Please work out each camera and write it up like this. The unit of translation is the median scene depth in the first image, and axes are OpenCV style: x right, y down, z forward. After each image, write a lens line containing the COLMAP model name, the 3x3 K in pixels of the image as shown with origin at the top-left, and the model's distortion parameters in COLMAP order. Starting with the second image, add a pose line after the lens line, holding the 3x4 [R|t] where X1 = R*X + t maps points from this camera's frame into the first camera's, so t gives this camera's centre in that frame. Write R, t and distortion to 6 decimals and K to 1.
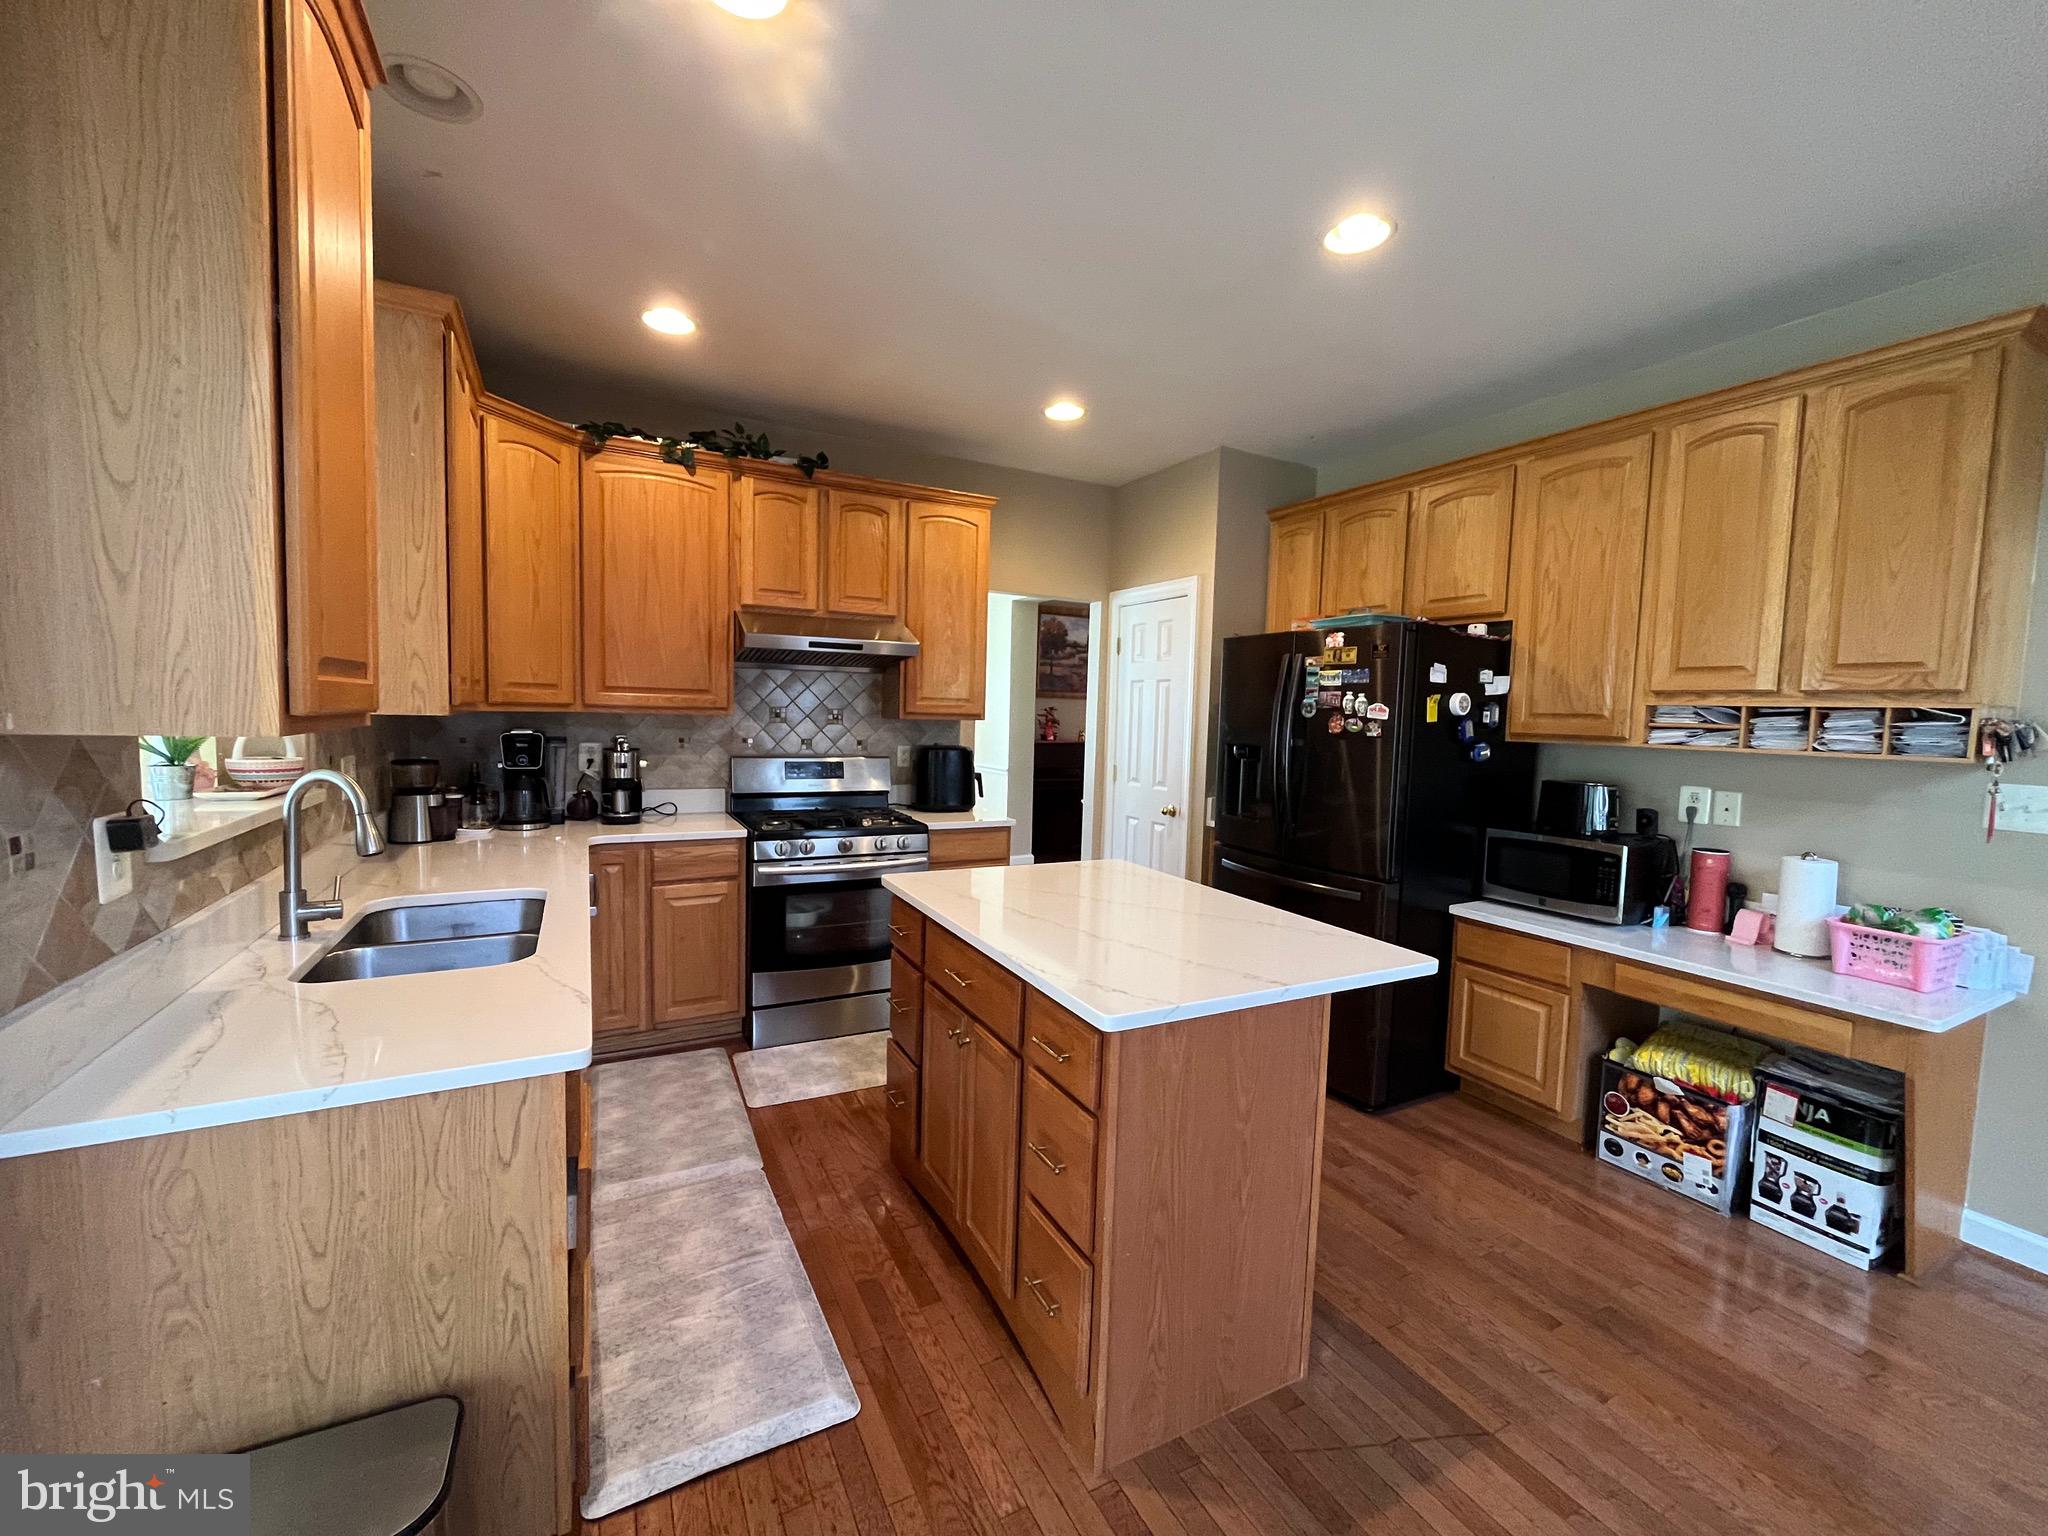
lens RADIAL K [[822.9, 0, 1022.9], [0, 822.9, 765.9], [0, 0, 1]] dist [-0.002434, -0.000617]
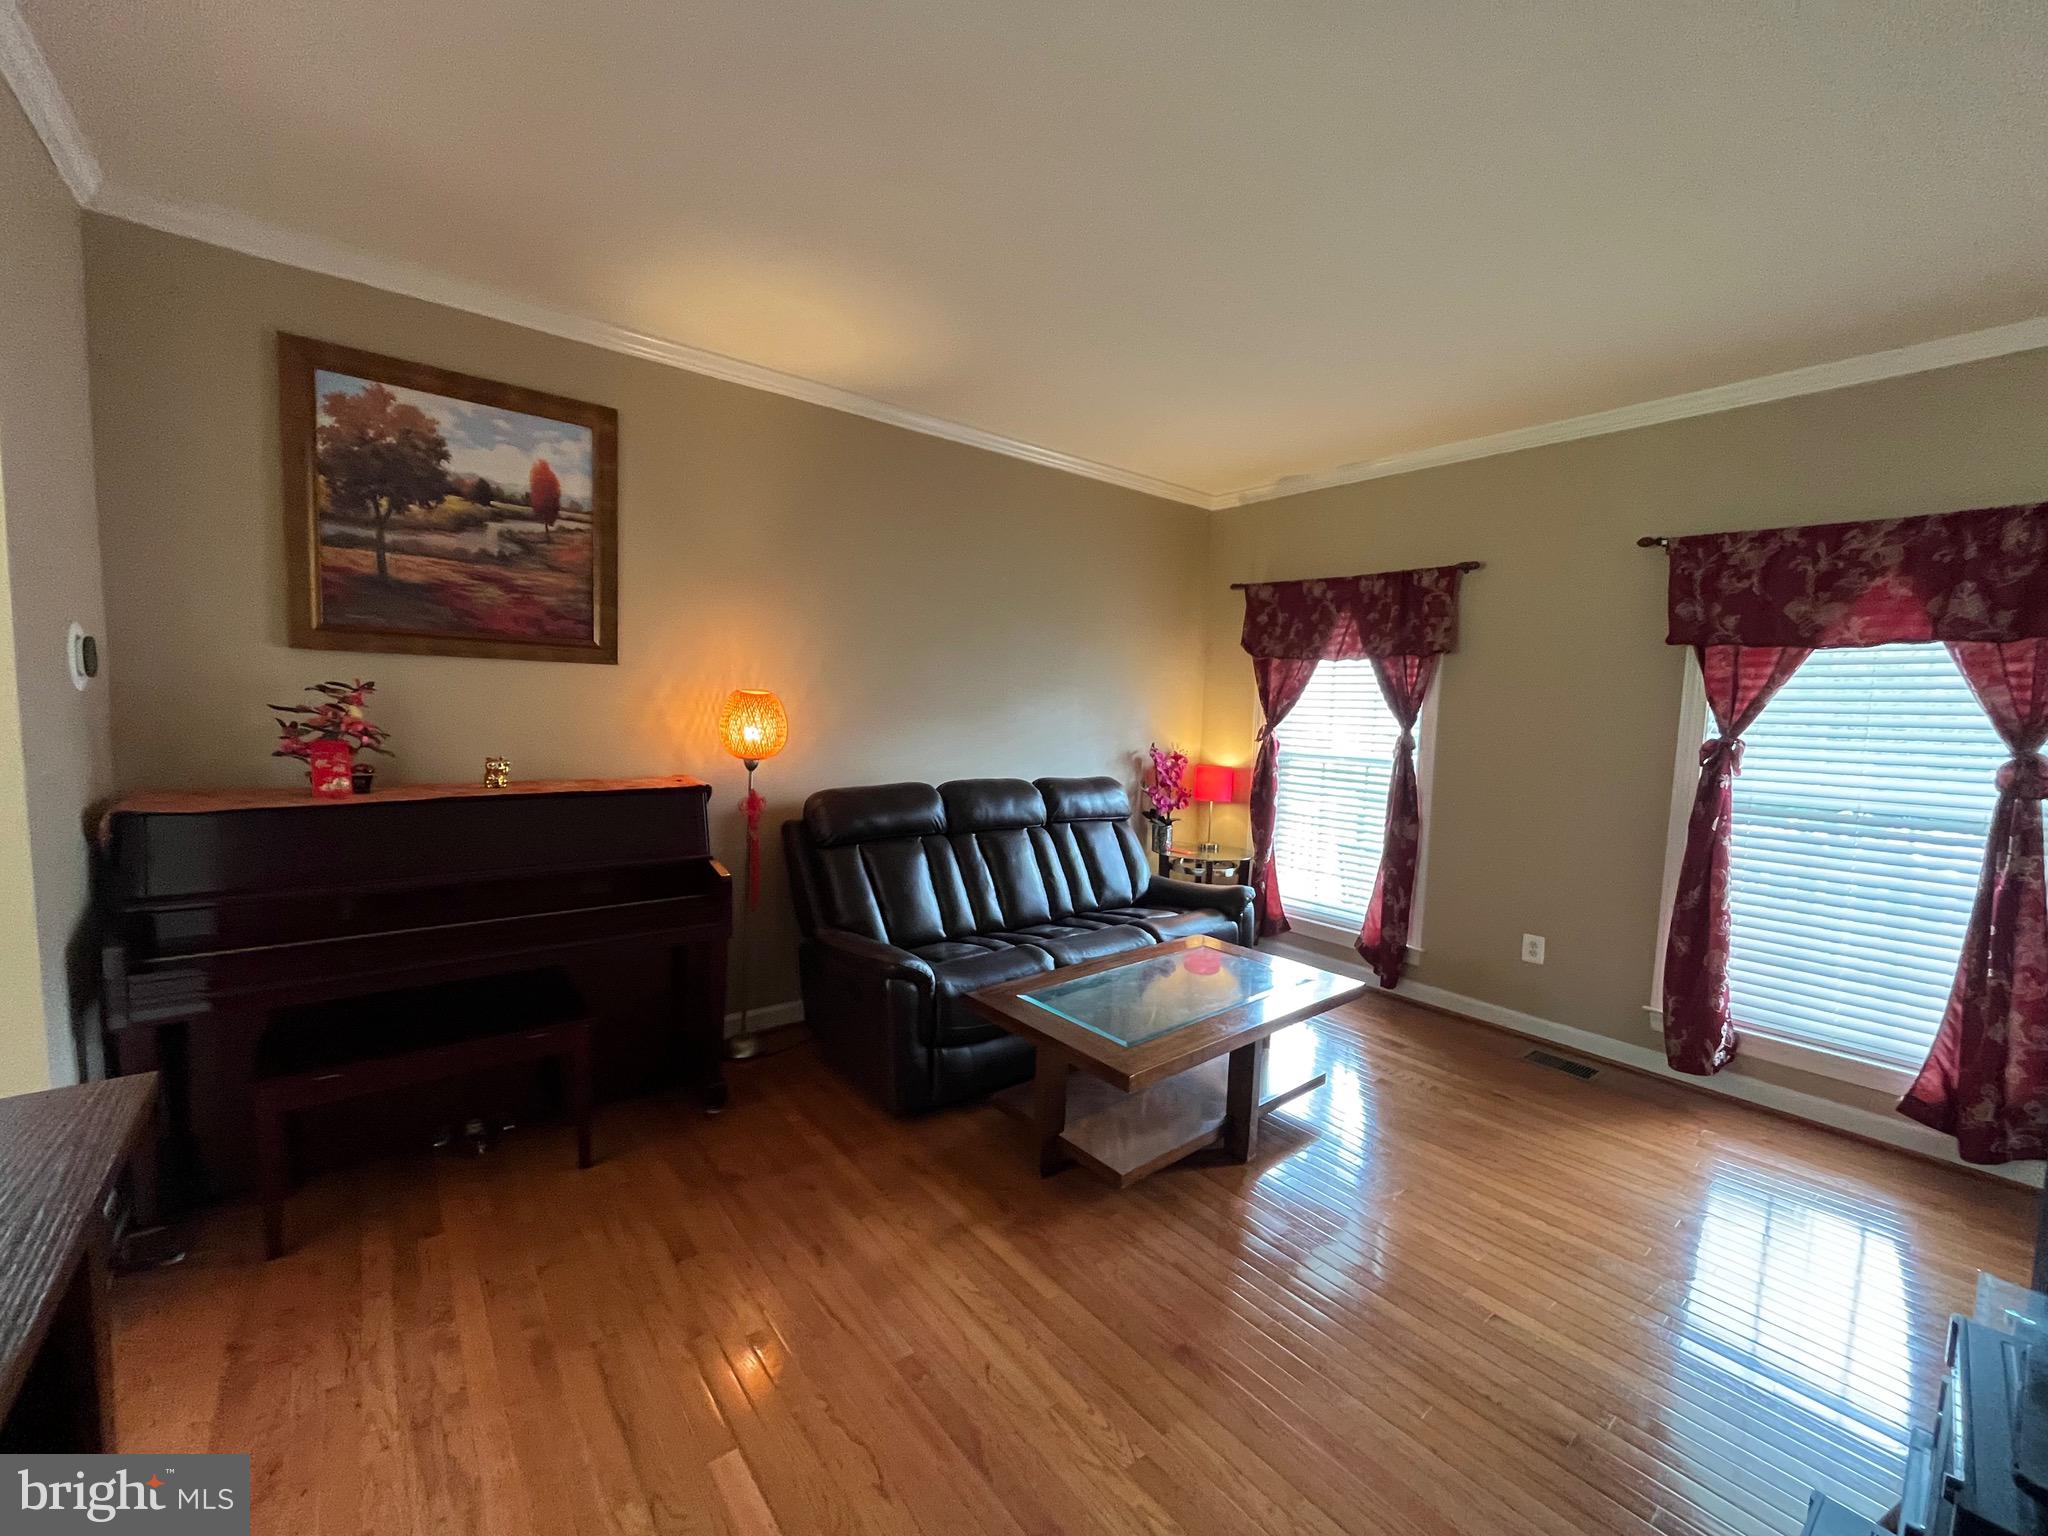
lens RADIAL K [[822.9, 0, 1026.1], [0, 822.9, 769.4], [0, 0, 1]] dist [-0.002434, -0.000617]
pose [[0.976638, -0.016373, 0.214266, 0.203848], [0.012558, 0.999738, 0.019154, -0.041086], [-0.214523, -0.016016, 0.976588, 0.639809]]
